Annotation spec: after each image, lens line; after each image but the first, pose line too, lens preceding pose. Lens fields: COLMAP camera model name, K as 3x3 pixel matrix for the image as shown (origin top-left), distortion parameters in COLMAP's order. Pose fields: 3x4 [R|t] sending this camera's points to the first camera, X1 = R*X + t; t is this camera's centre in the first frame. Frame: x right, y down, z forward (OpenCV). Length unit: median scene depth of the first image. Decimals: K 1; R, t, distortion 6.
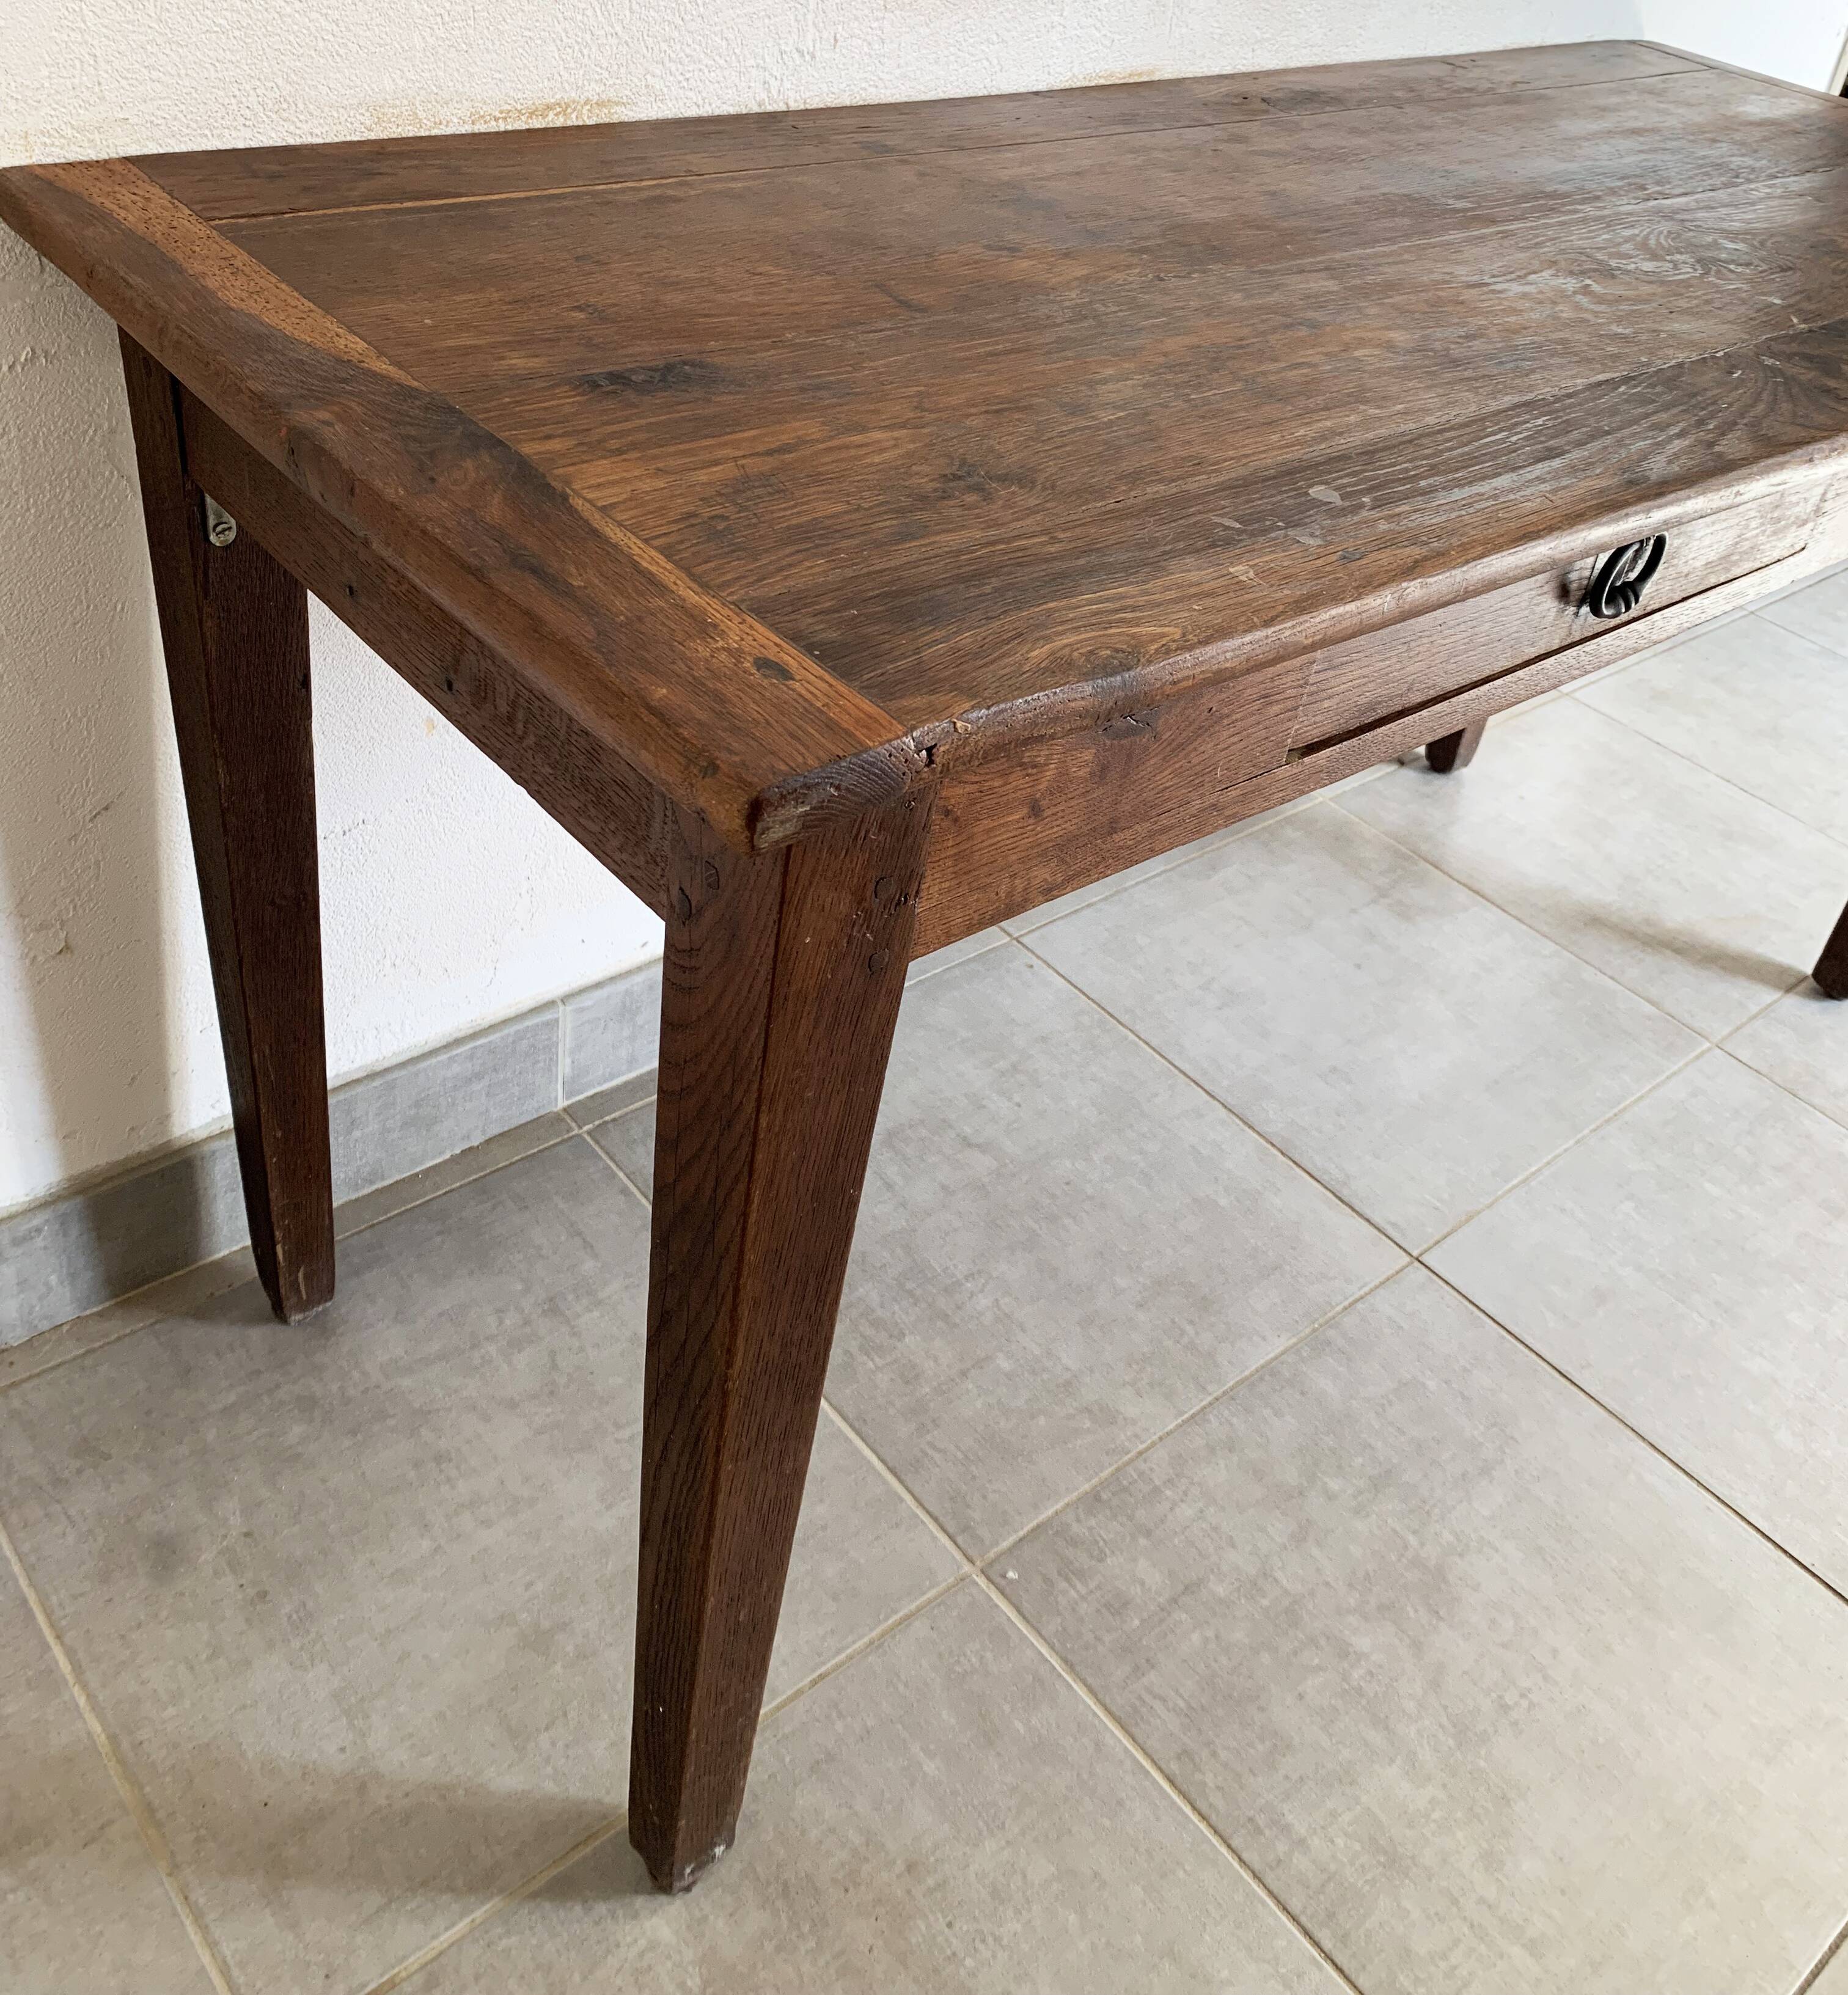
lens RADIAL K [[1895.7, 0, 940.5], [0, 1895.7, 743.7], [0, 0, 1]] dist [0.019903, 0.000000]
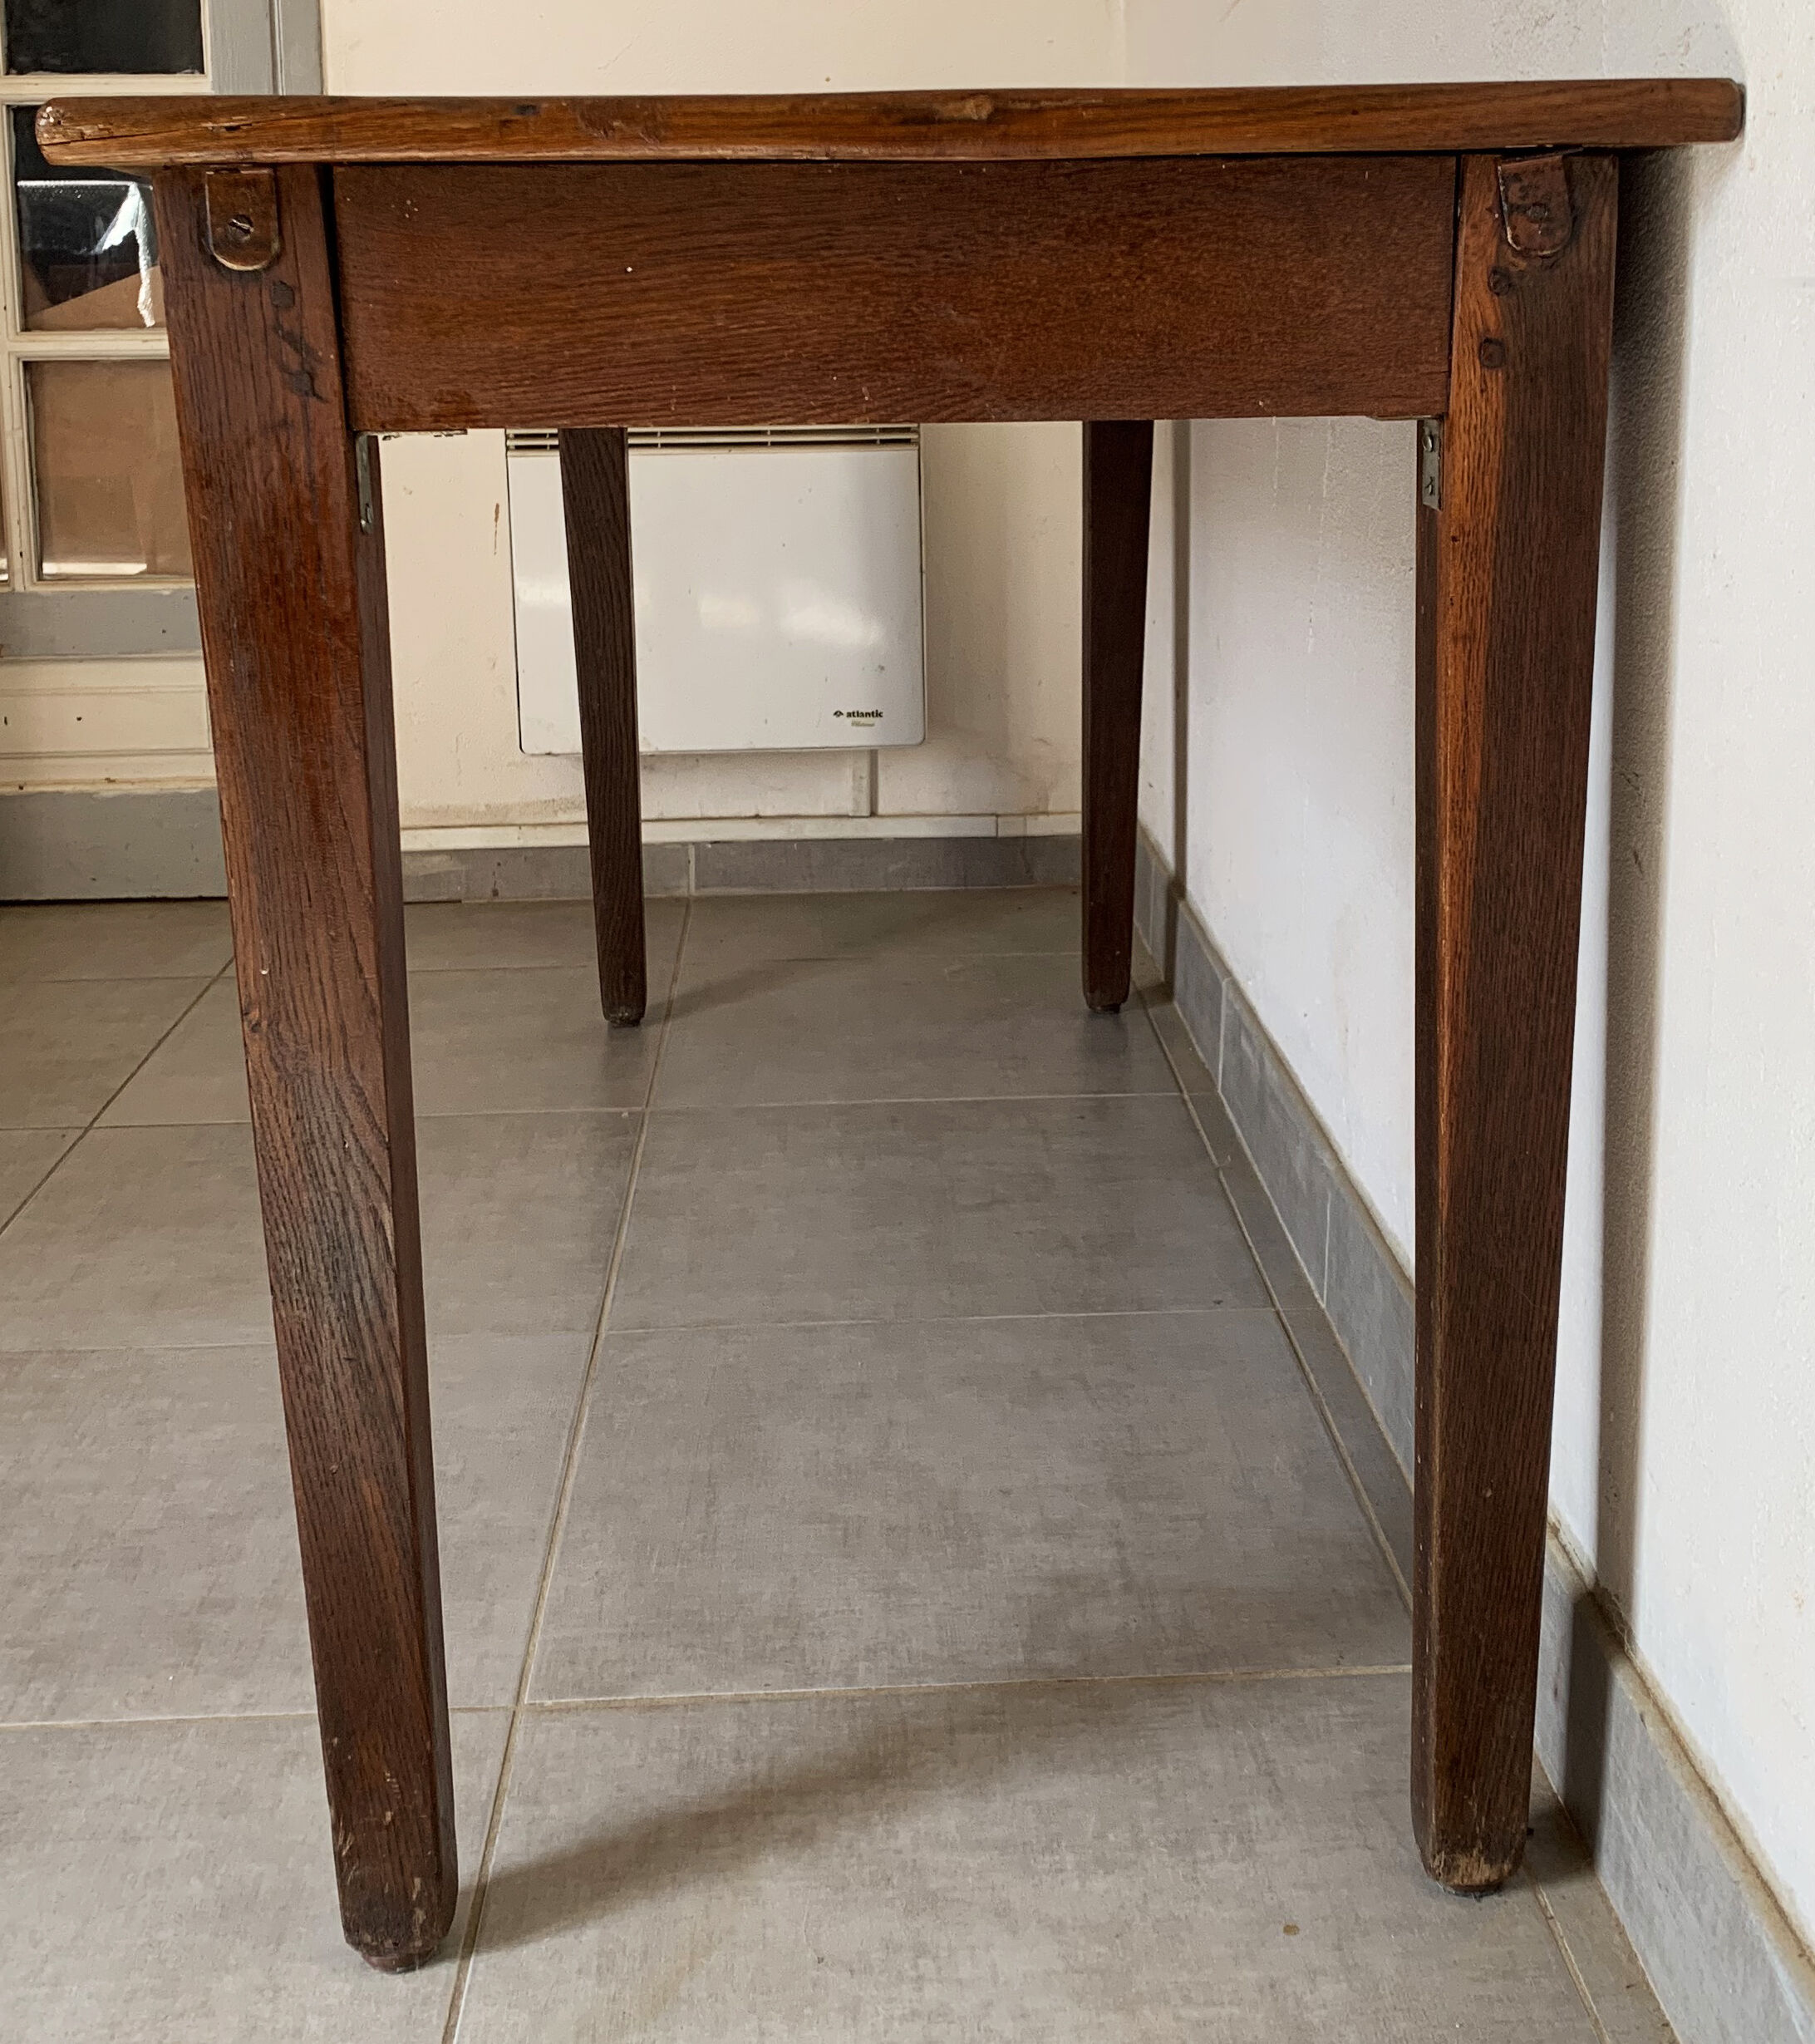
lens RADIAL K [[2581.9, 0, 1000.9], [0, 2581.9, 702.5], [0, 0, 1]] dist [0.041563, 0.000000]
pose [[-0.594976, 0.002837, -0.803738, 1.279452], [-0.489073, 0.792275, 0.364839, -0.559193], [0.637817, 0.610158, -0.469997, 1.763041]]
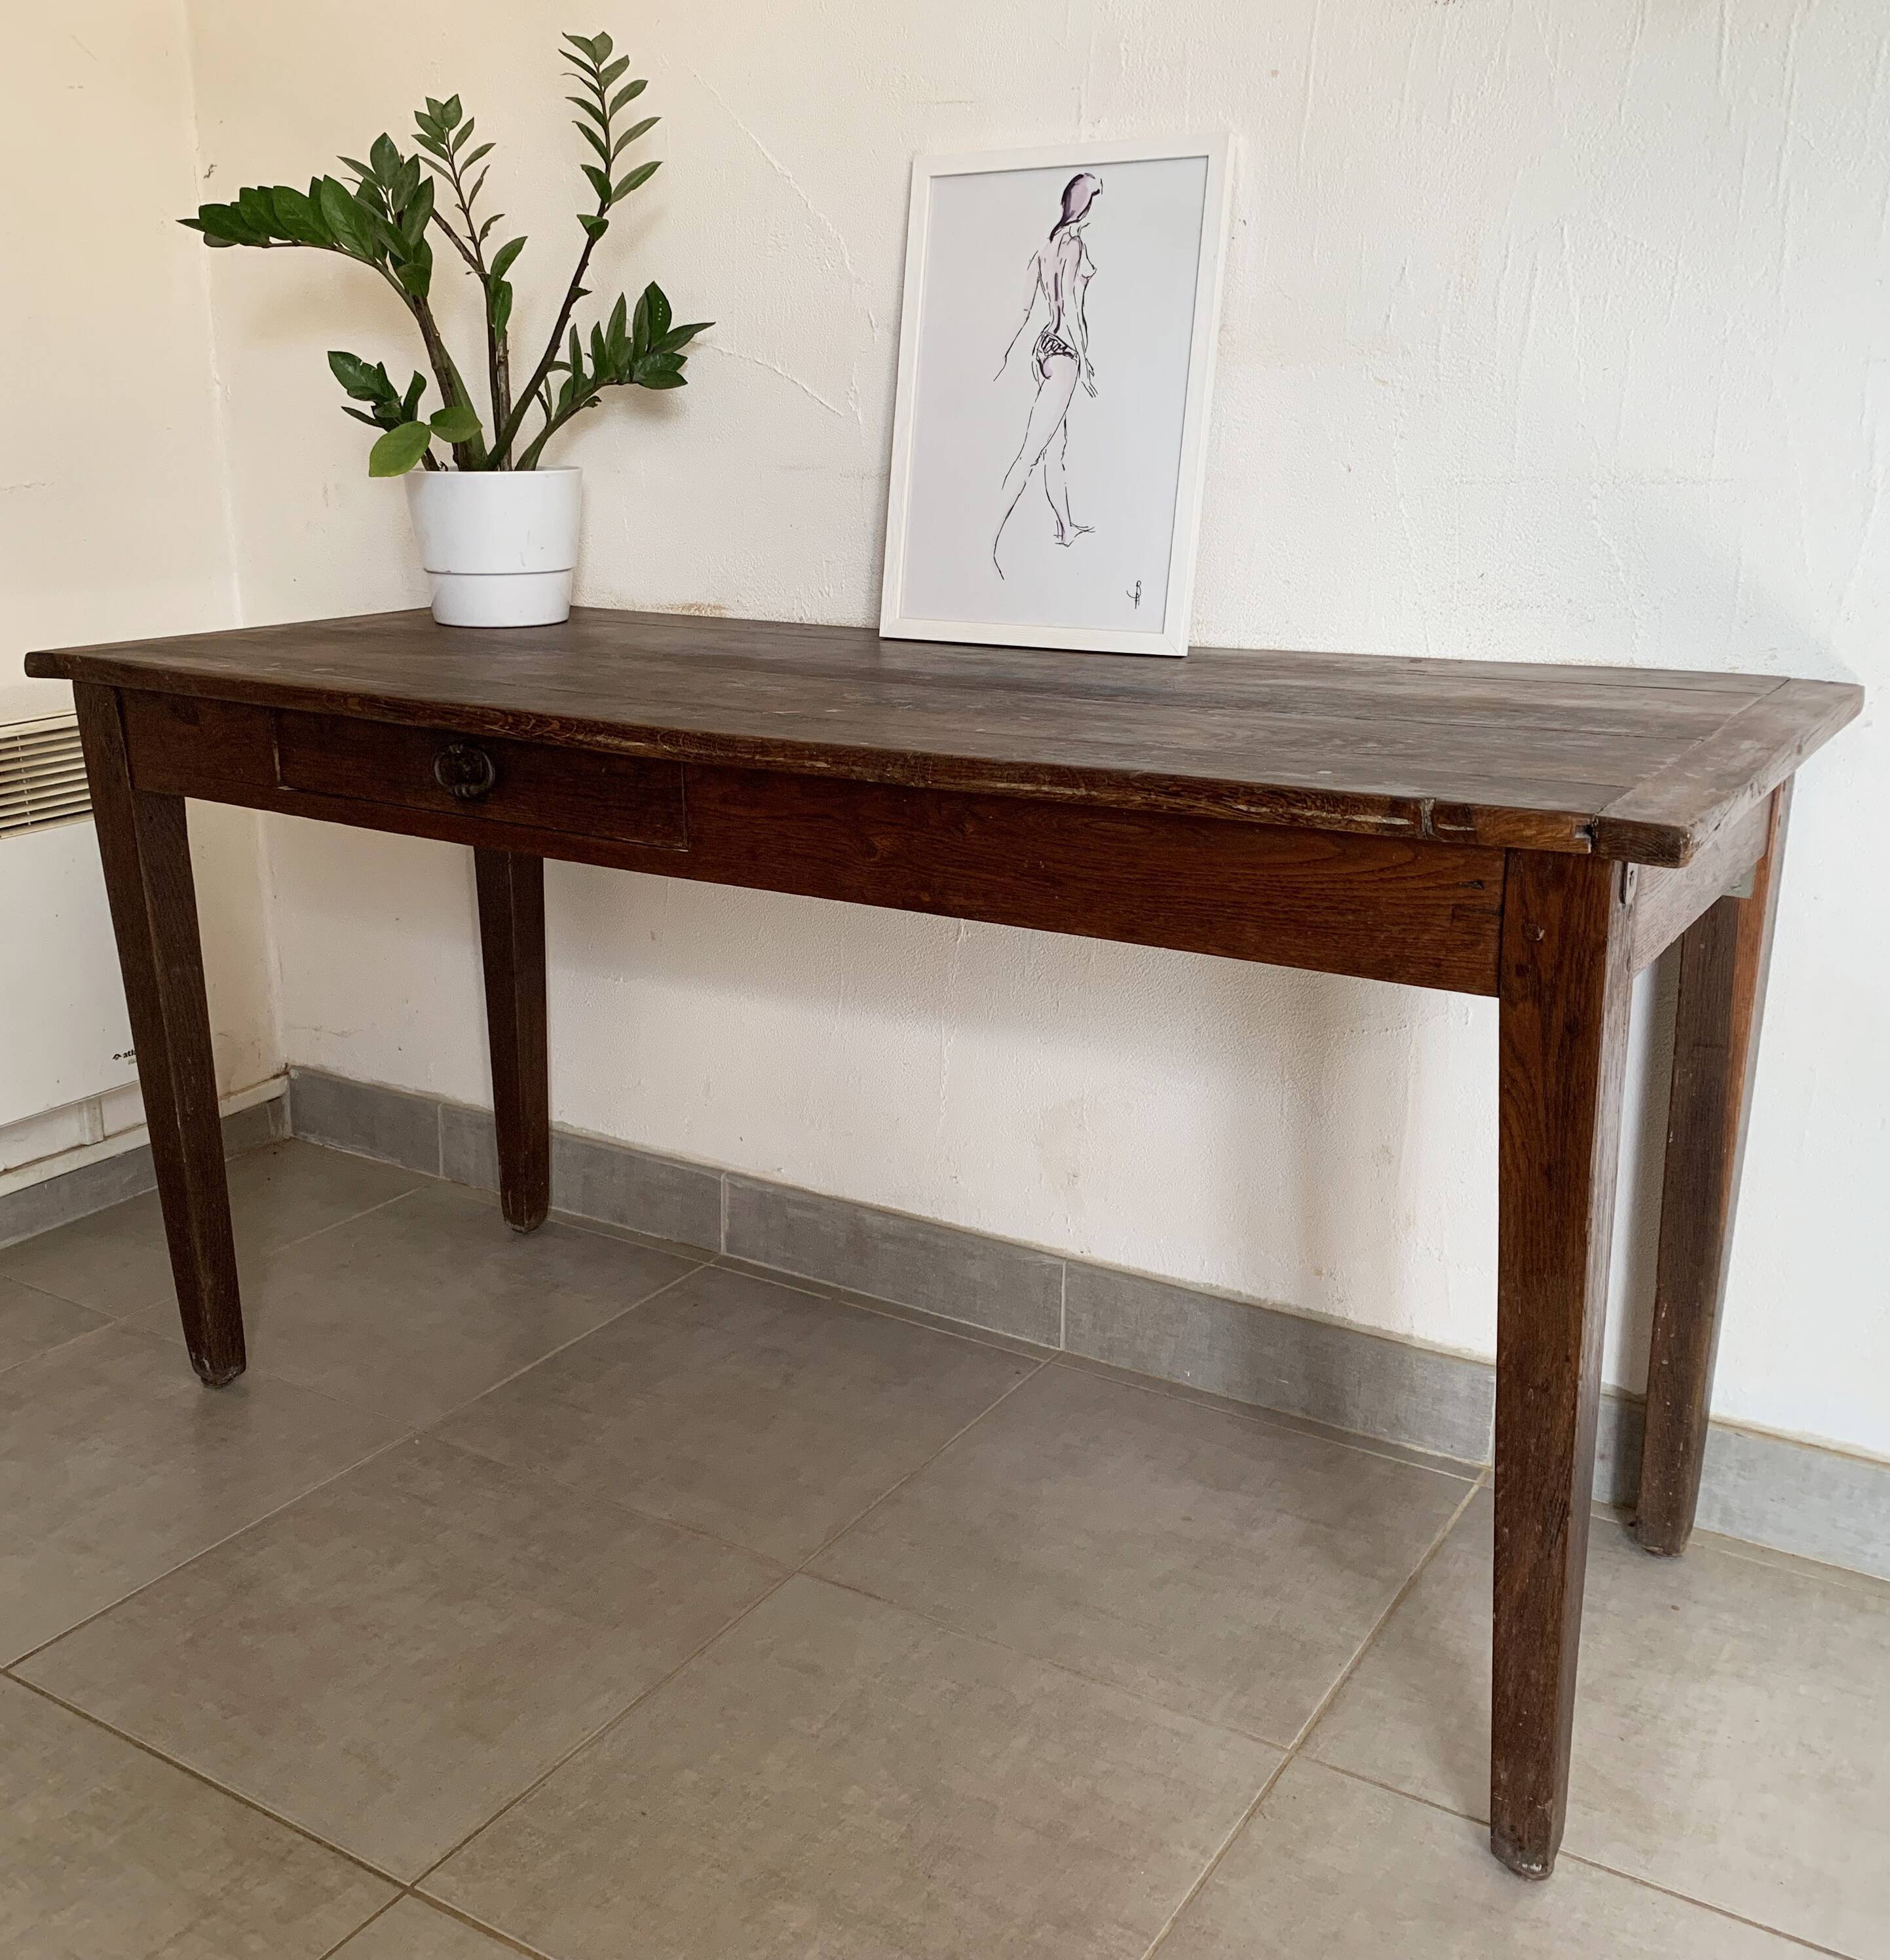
lens RADIAL K [[2021.7, 0, 913.5], [0, 2021.7, 934.7], [0, 0, 1]] dist [0.025558, 0.000000]
pose [[0.285263, 0.120836, -0.950801, 1.612363], [-0.471794, 0.881213, -0.029557, -0.070552], [0.834287, 0.457014, 0.308388, 0.605861]]
